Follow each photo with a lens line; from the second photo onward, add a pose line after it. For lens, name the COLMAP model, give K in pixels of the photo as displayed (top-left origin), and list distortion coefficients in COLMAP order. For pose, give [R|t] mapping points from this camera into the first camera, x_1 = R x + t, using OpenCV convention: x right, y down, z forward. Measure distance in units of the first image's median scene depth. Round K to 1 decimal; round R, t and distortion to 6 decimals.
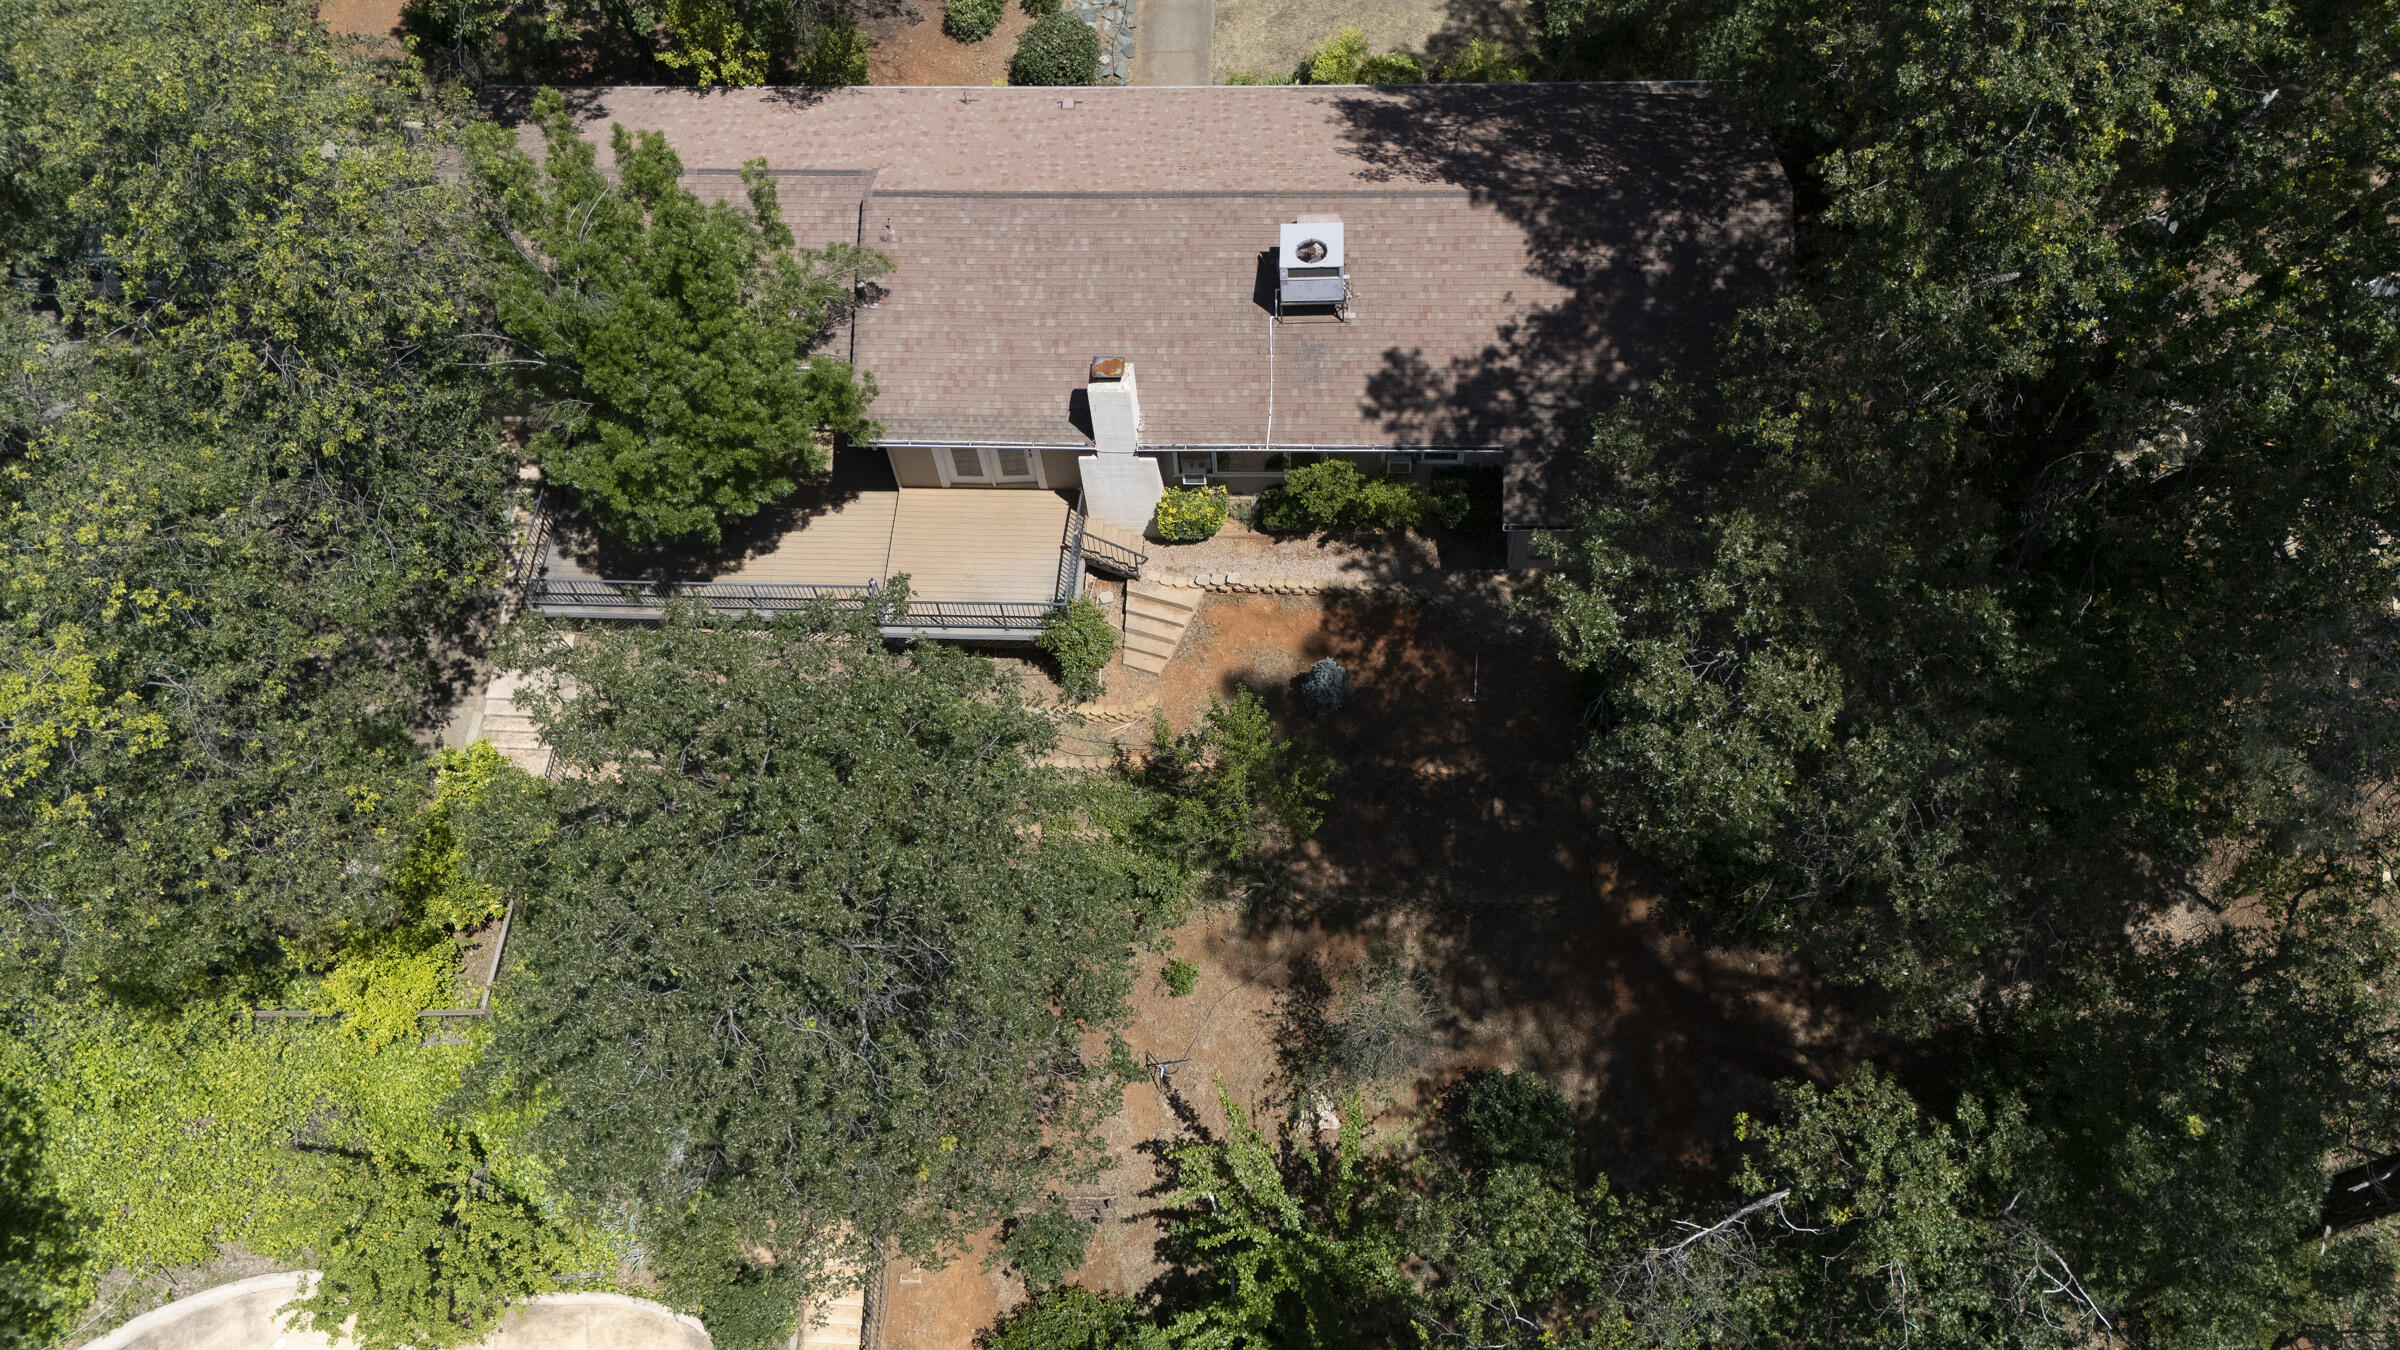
lens RADIAL K [[1741.1, 0, 1200.0], [0, 1741.1, 675.0], [0, 0, 1]] dist [0.130174, -0.131083]
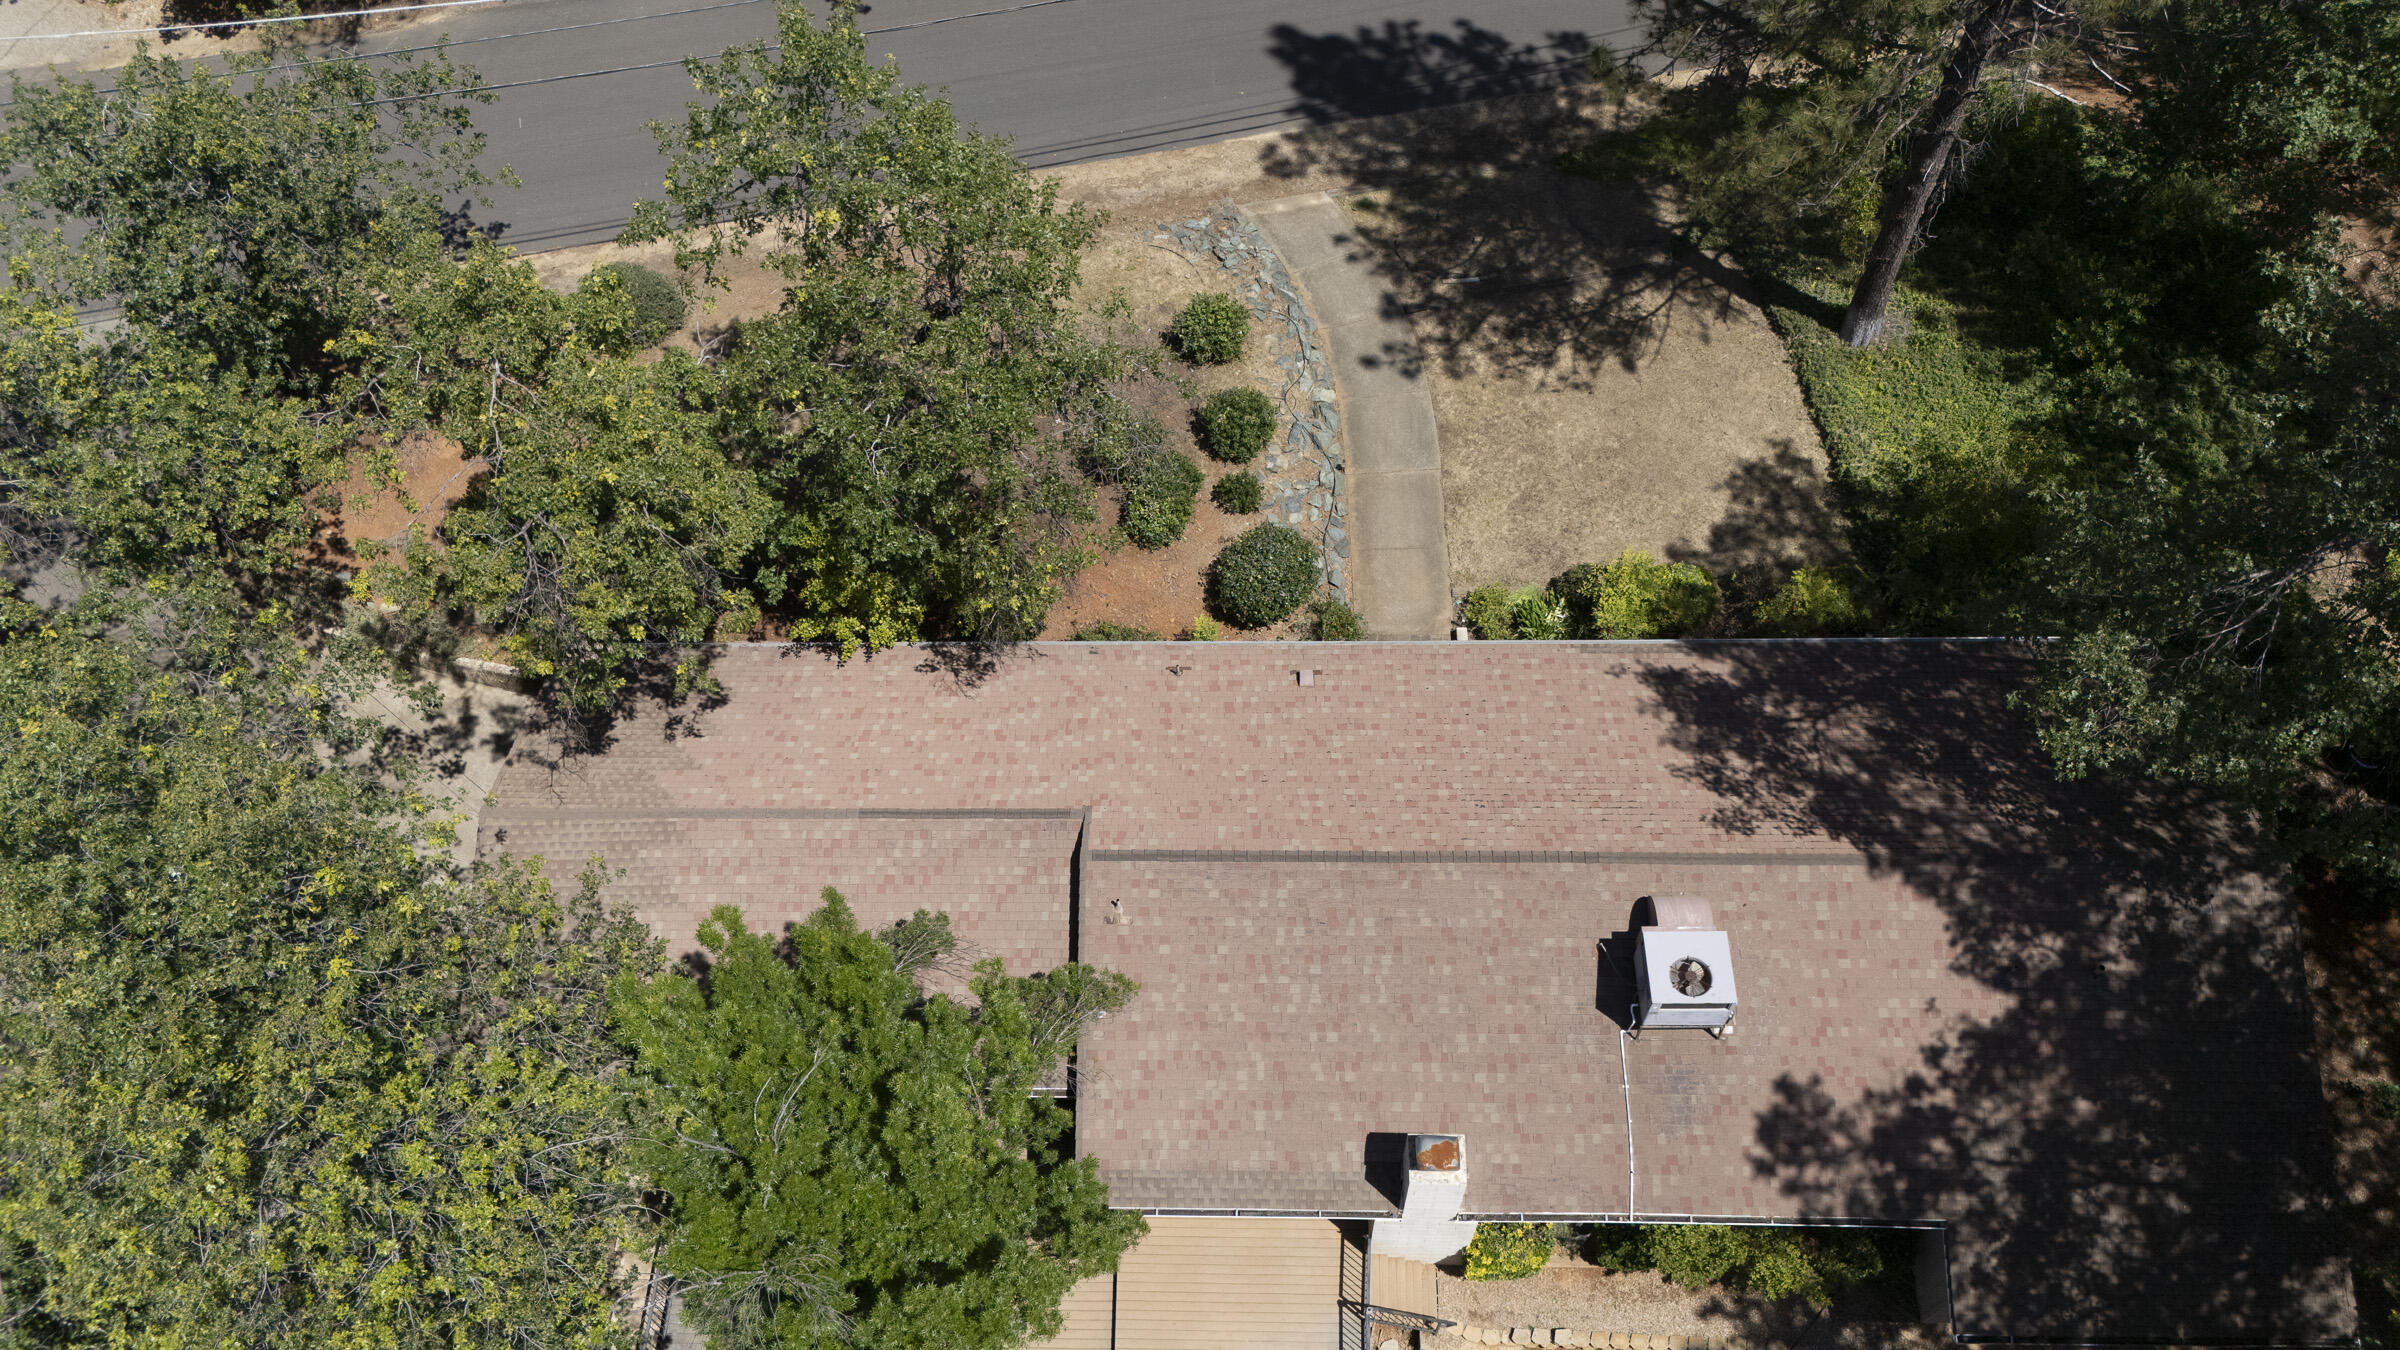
lens RADIAL K [[1741.1, 0, 1200.0], [0, 1741.1, 675.0], [0, 0, 1]] dist [0.130174, -0.131083]
pose [[0.999068, -0.021741, 0.037281, -0.170200], [0.021225, 0.999674, 0.014187, -0.375903], [-0.037578, -0.013383, 0.999204, 0.232688]]
